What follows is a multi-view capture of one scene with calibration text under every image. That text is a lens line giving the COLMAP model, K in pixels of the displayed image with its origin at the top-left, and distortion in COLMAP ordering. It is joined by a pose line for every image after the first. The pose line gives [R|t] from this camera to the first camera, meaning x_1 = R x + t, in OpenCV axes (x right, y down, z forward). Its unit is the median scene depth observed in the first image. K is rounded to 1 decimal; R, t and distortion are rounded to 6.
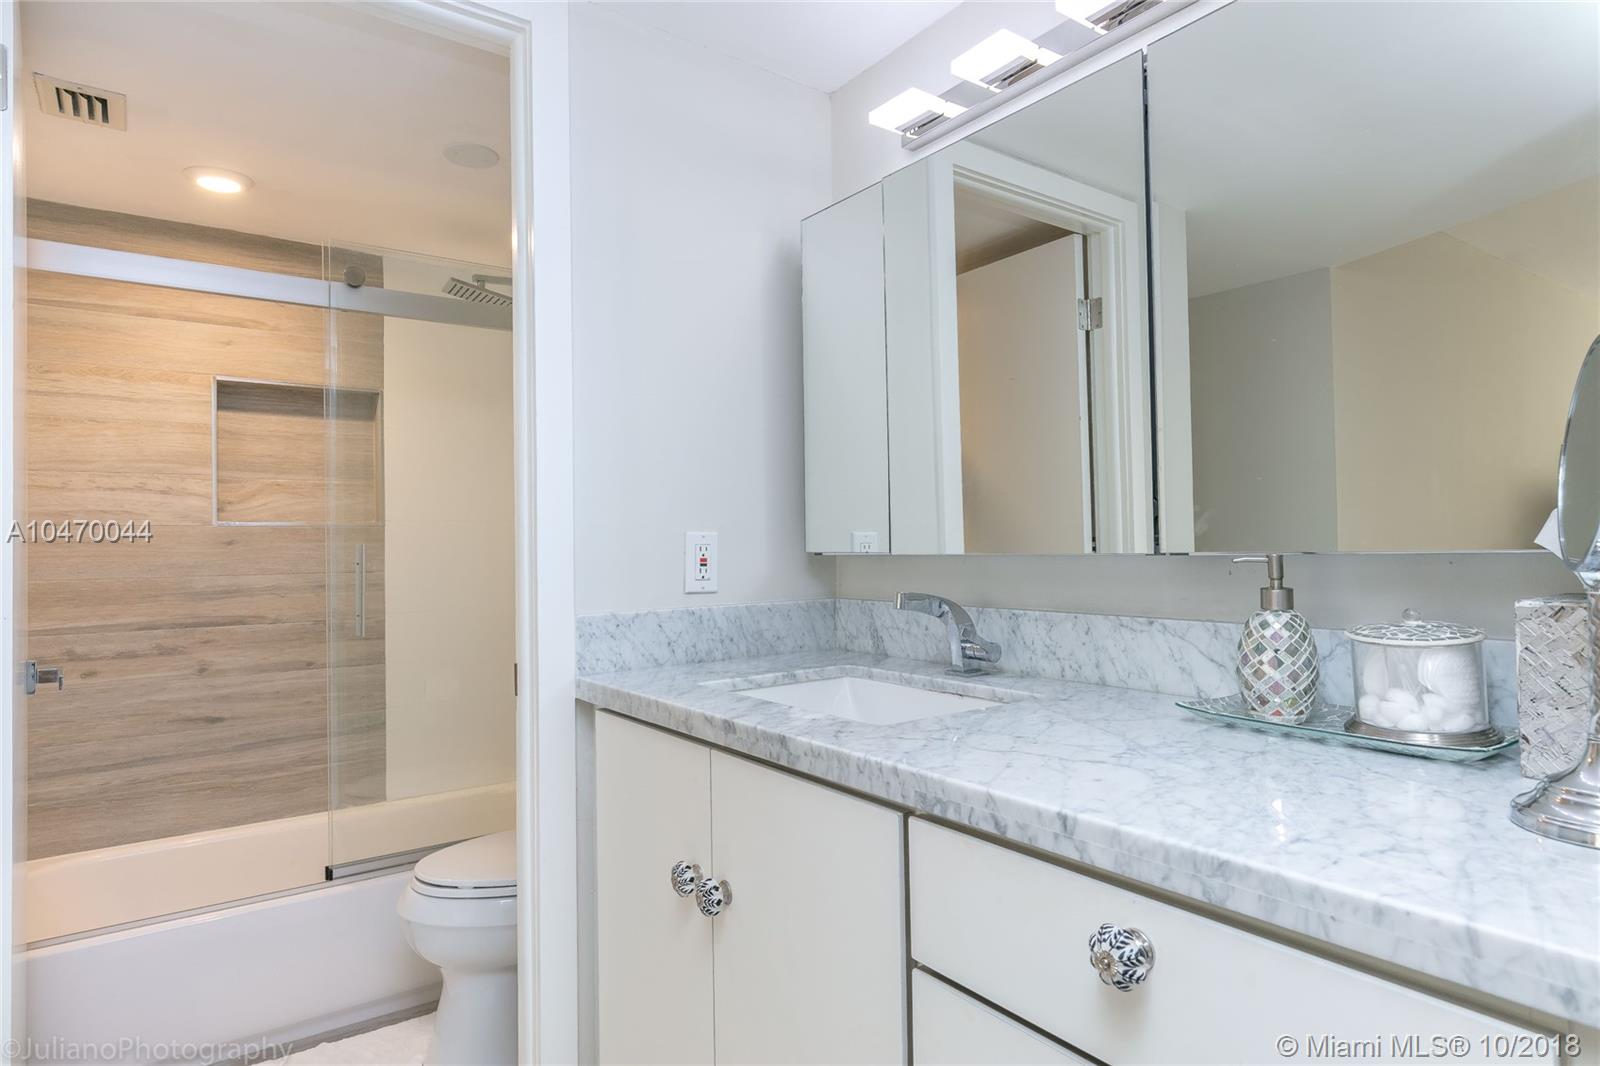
lens RADIAL K [[892.1, 0, 796.9], [0, 892.1, 534.7], [0, 0, 1]] dist [0.020959, 0.002428]
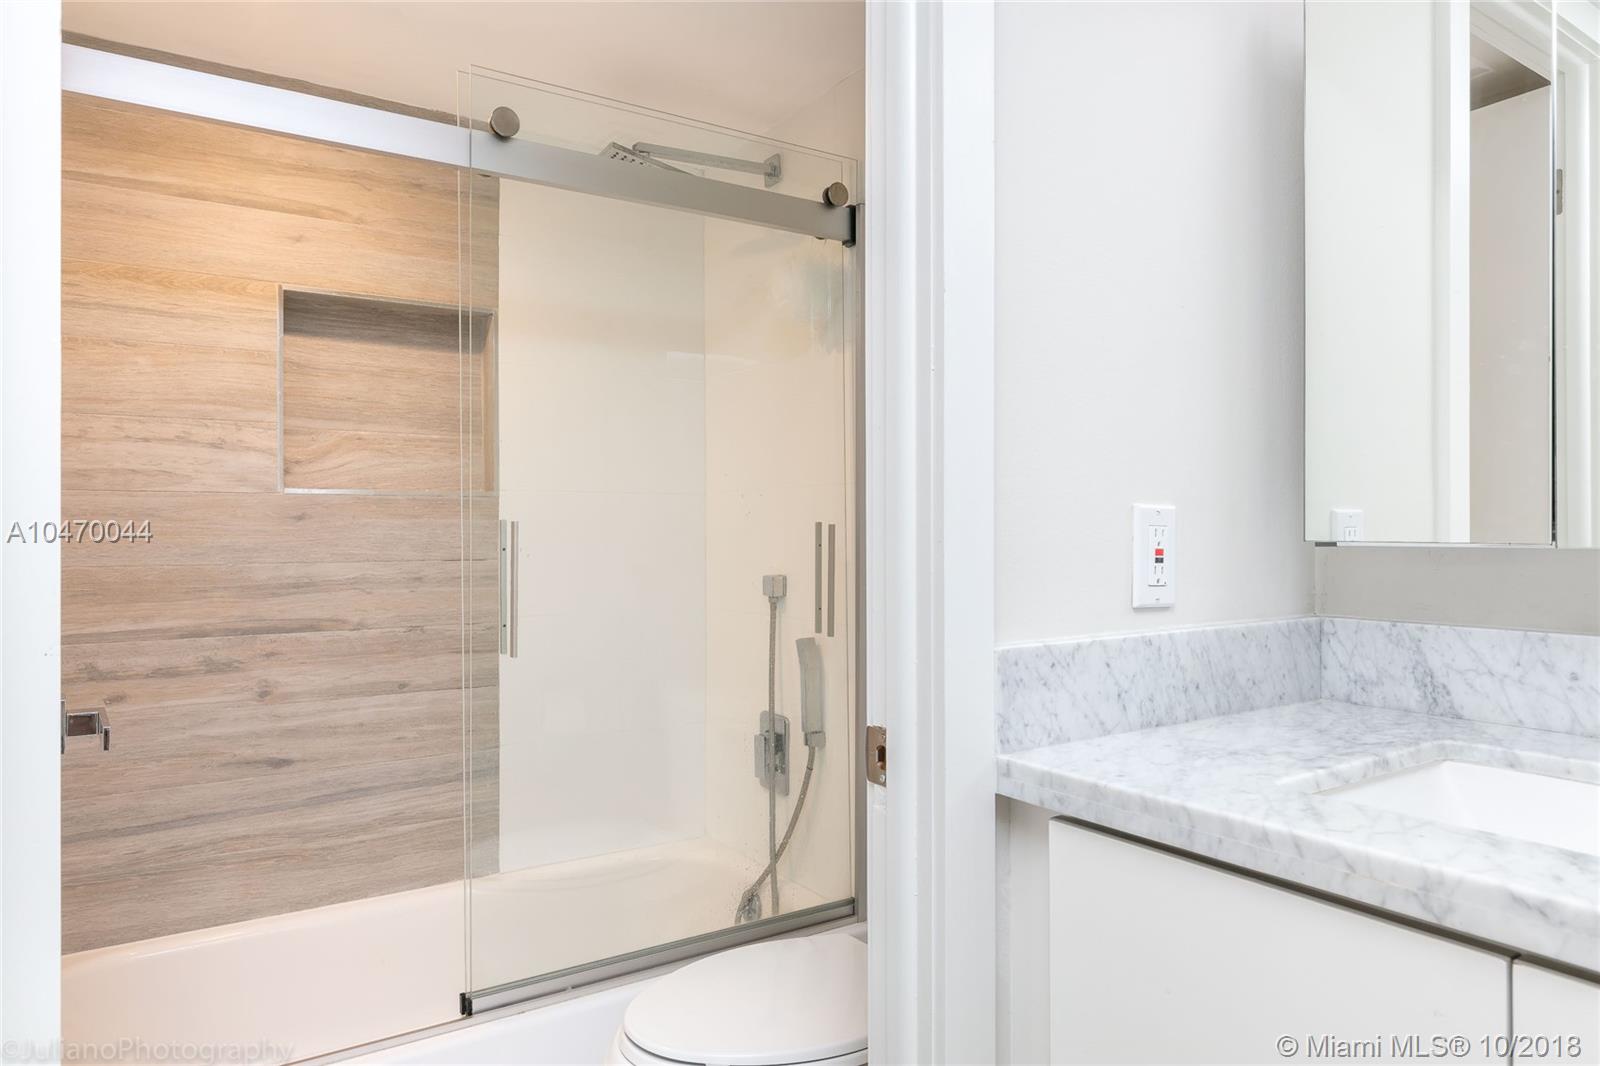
lens RADIAL K [[1010.2, 0, 802.8], [0, 1010.2, 533.2], [0, 0, 1]] dist [0.022996, 0.000236]
pose [[0.999321, 0.011089, -0.035129, -0.209197], [-0.010563, 0.999830, 0.015126, 0.005291], [0.035291, -0.014744, 0.999268, 0.211581]]
